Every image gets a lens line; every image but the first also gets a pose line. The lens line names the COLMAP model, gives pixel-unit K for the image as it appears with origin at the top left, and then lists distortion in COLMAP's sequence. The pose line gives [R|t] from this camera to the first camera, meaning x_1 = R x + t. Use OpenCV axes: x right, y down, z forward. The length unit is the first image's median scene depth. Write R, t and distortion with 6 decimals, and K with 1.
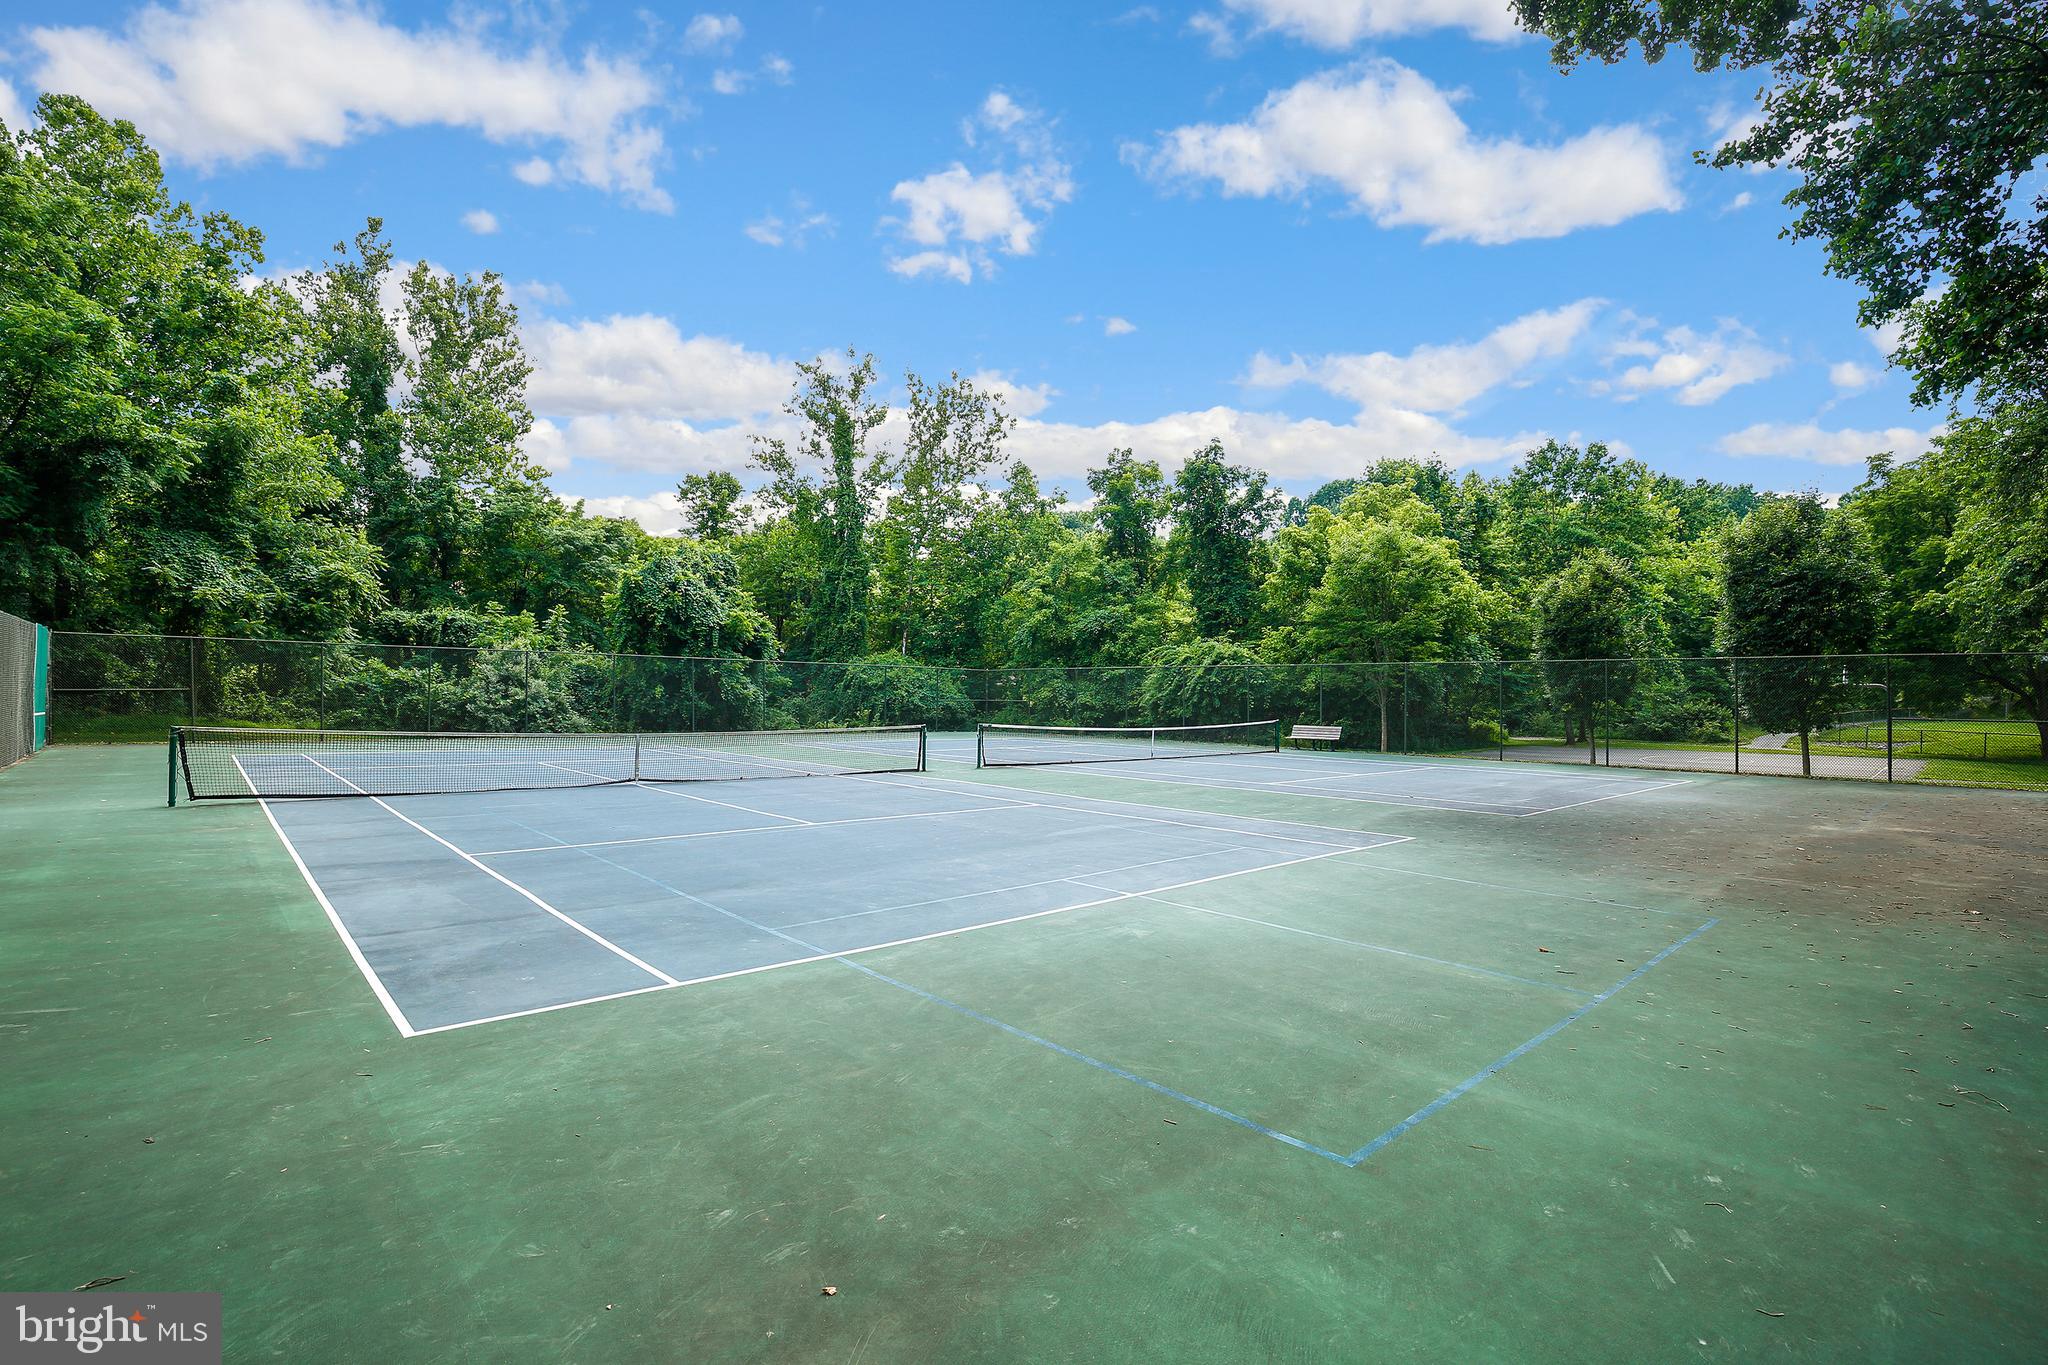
lens RADIAL K [[953.3, 0, 1022.7], [0, 953.3, 686.7], [0, 0, 1]] dist [-0.015145, -0.000337]
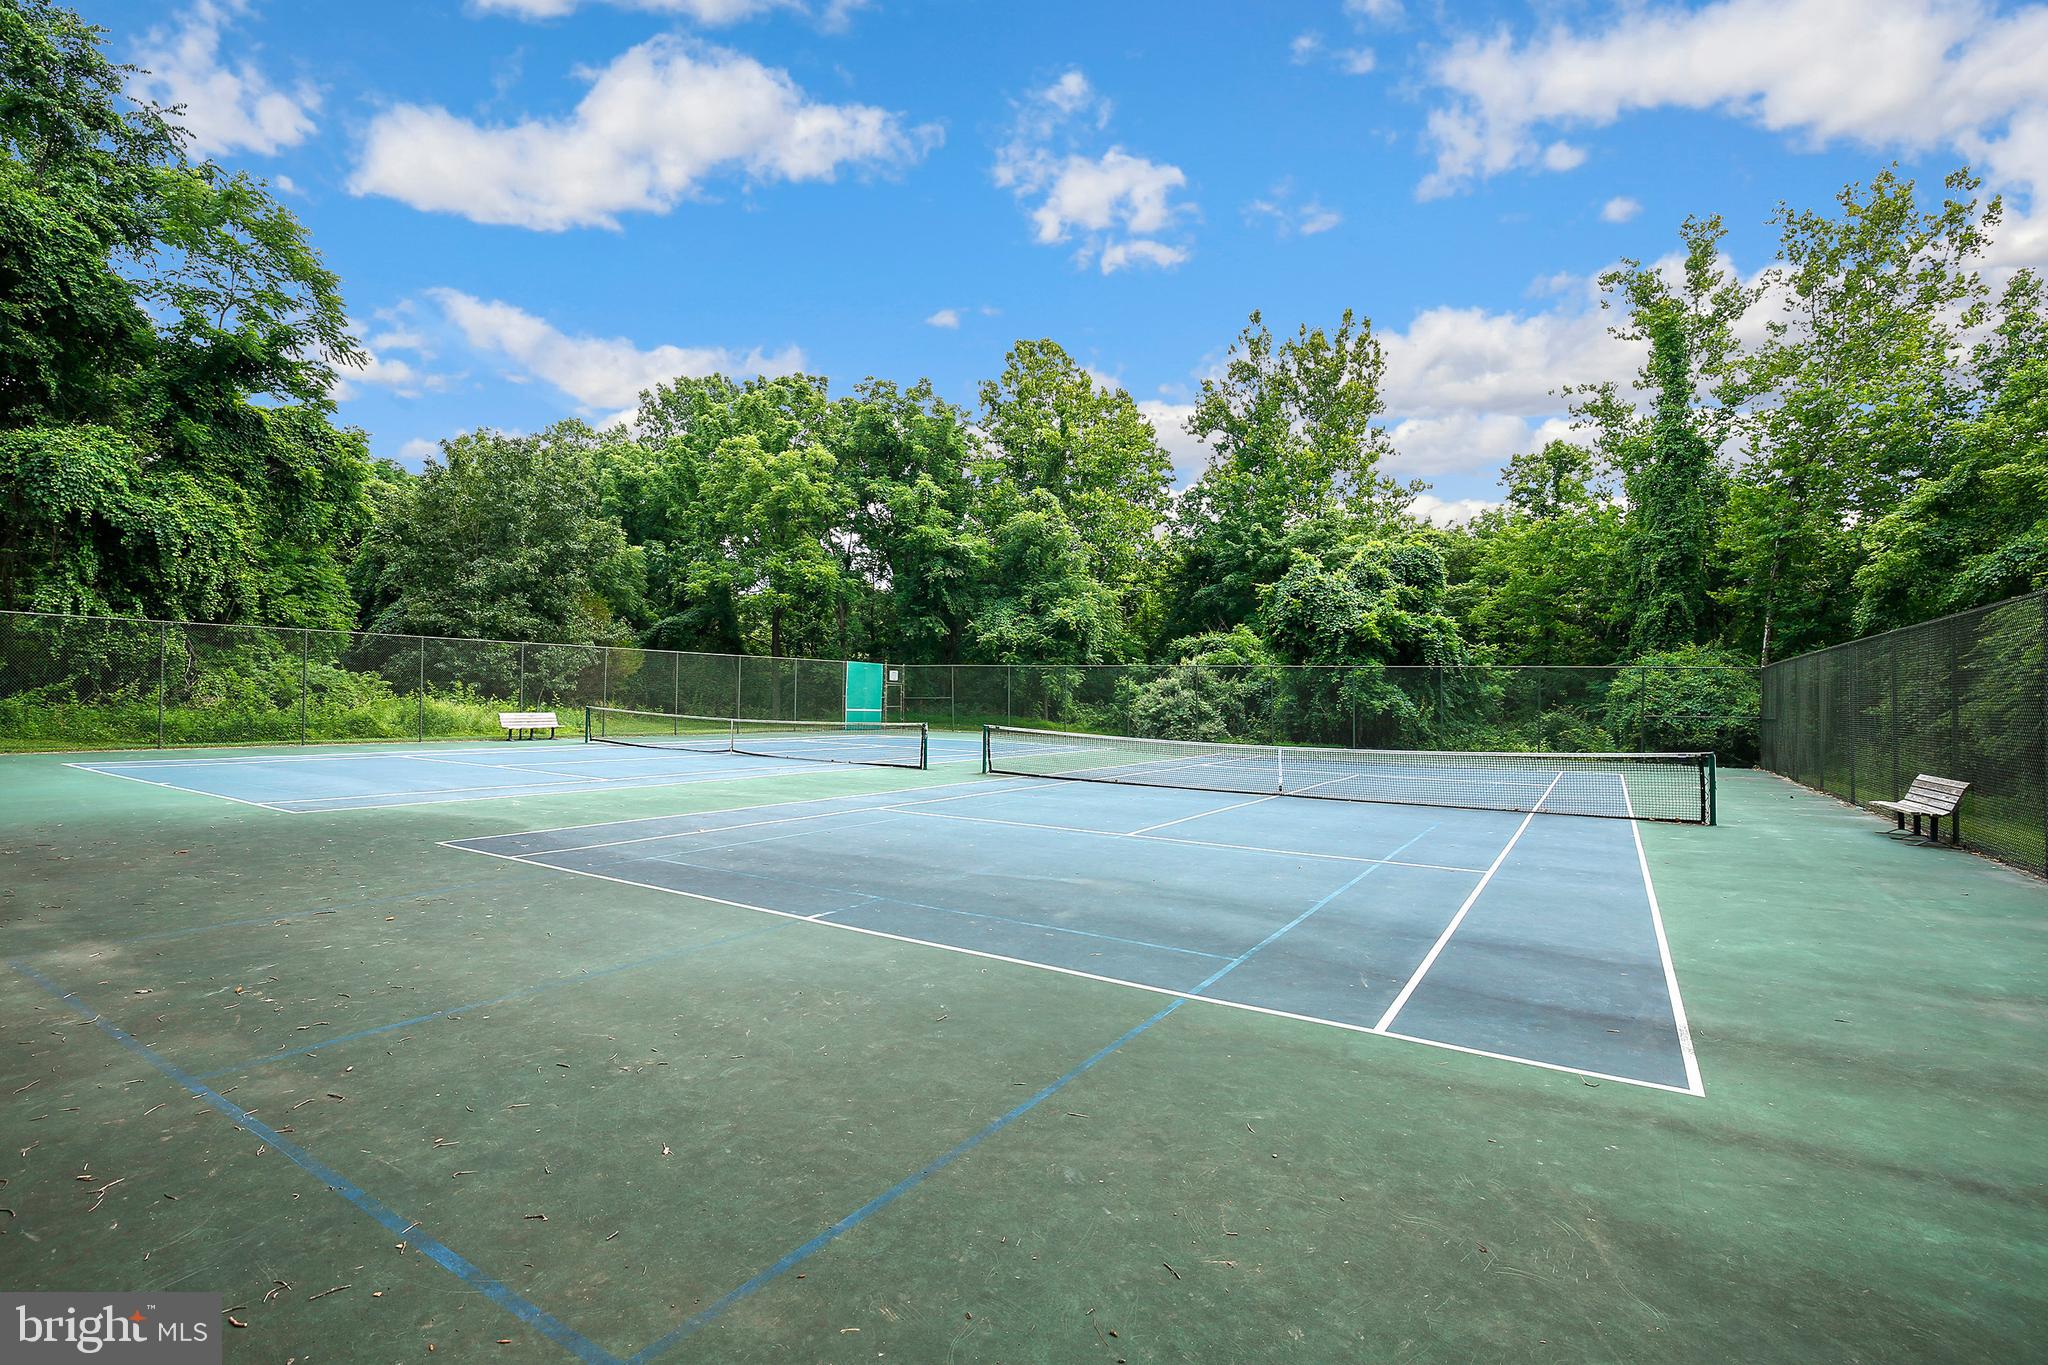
lens RADIAL K [[953.3, 0, 1026.4], [0, 953.3, 689.9], [0, 0, 1]] dist [-0.015145, -0.000337]
pose [[0.313961, -0.016578, -0.949291, 0.441012], [-0.010521, 0.999725, -0.020938, 0.015259], [0.949378, 0.016561, 0.313701, 0.431879]]
